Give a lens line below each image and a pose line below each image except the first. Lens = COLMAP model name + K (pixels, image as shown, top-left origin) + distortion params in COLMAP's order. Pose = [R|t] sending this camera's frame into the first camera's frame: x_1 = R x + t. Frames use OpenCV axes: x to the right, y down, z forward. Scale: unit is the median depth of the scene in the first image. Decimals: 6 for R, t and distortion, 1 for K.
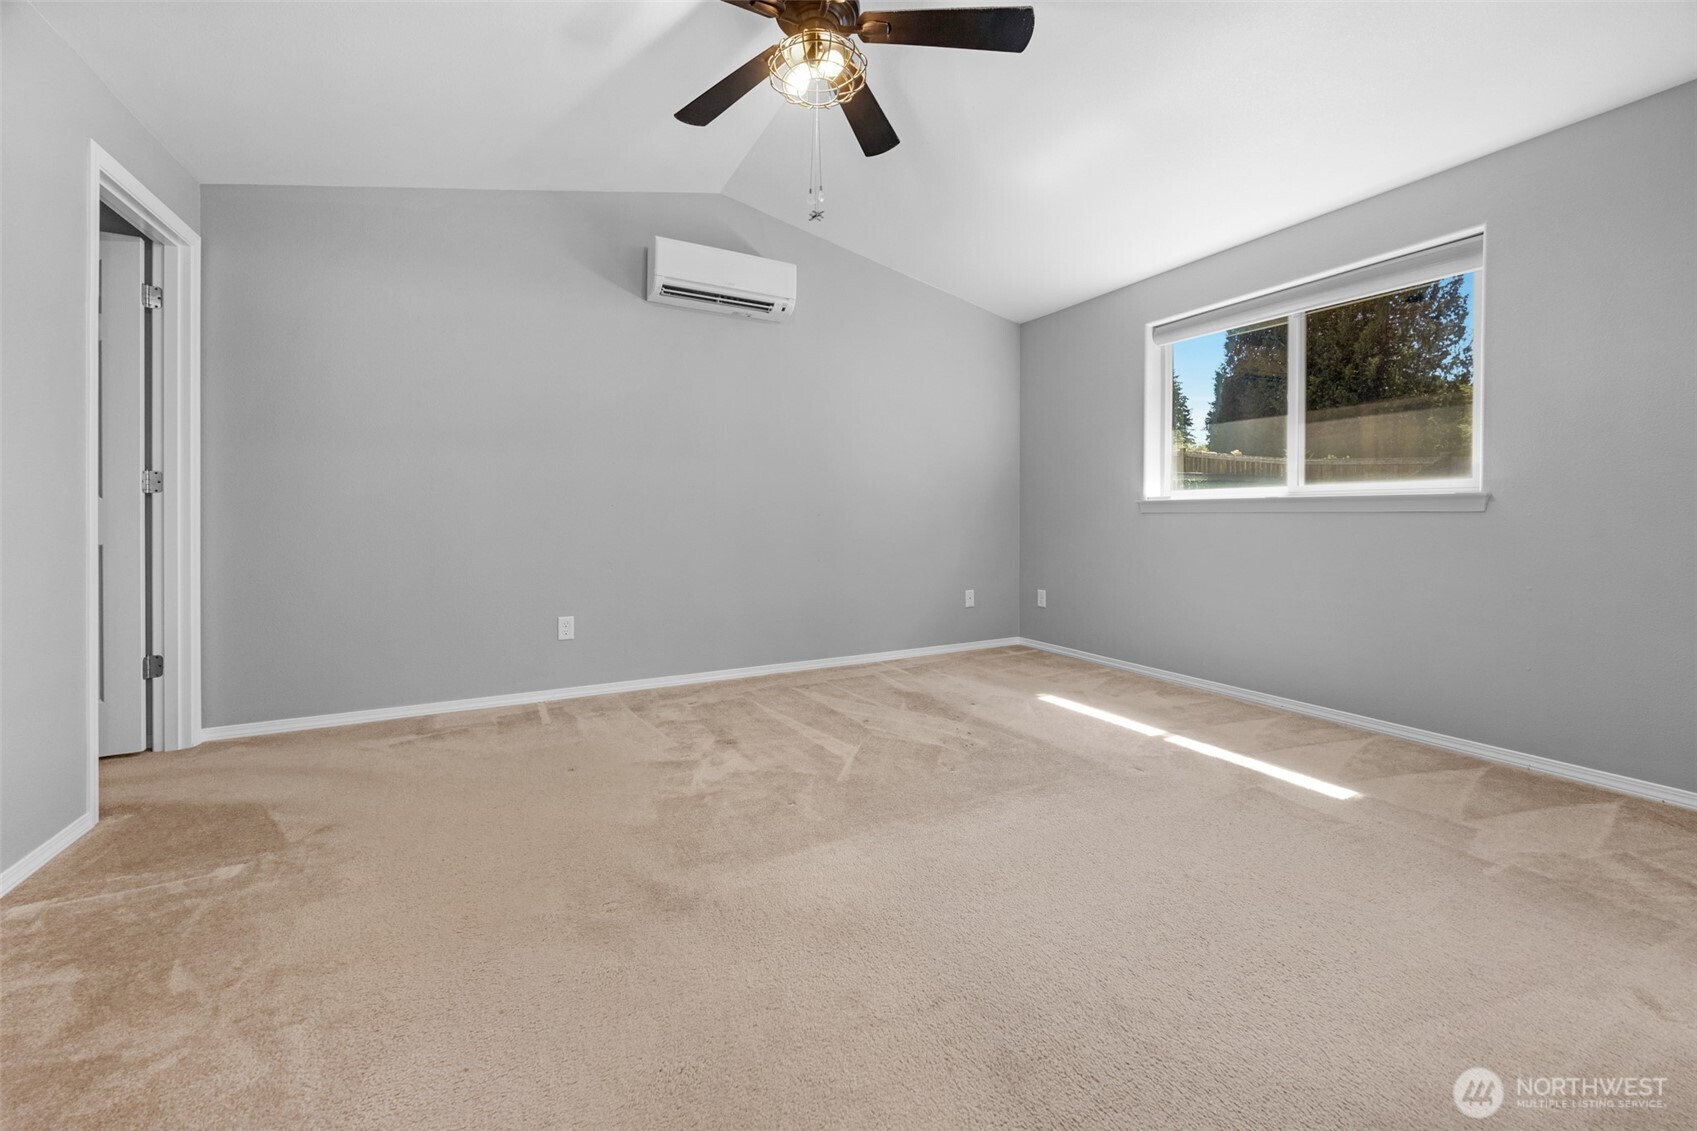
lens RADIAL K [[673.8, 0, 850.1], [0, 673.8, 523.4], [0, 0, 1]] dist [0.003858, 0.000209]
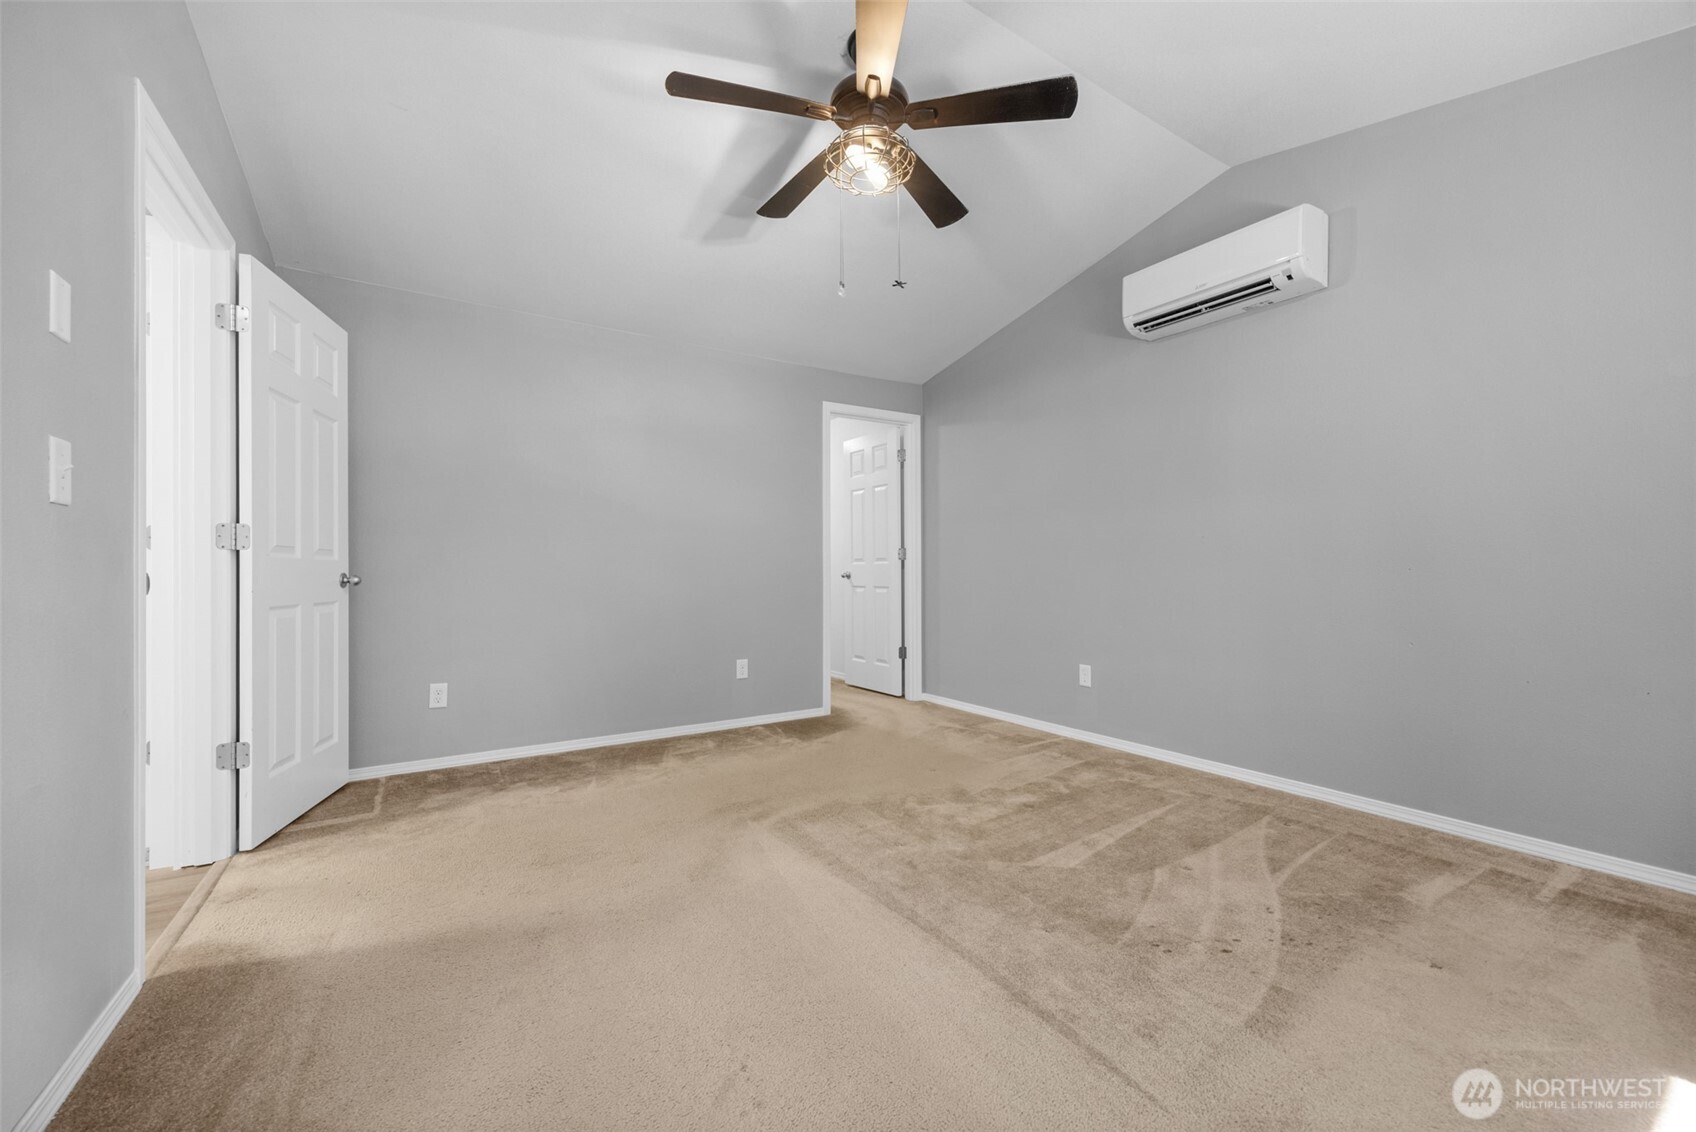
lens RADIAL K [[673.4, 0, 849.4], [0, 673.4, 566.8], [0, 0, 1]] dist [0.003858, 0.000209]
pose [[0.073235, -0.006343, -0.997295, 0.822750], [-0.005983, 0.999959, -0.006800, -0.011998], [0.997297, 0.006465, 0.073194, 0.714298]]
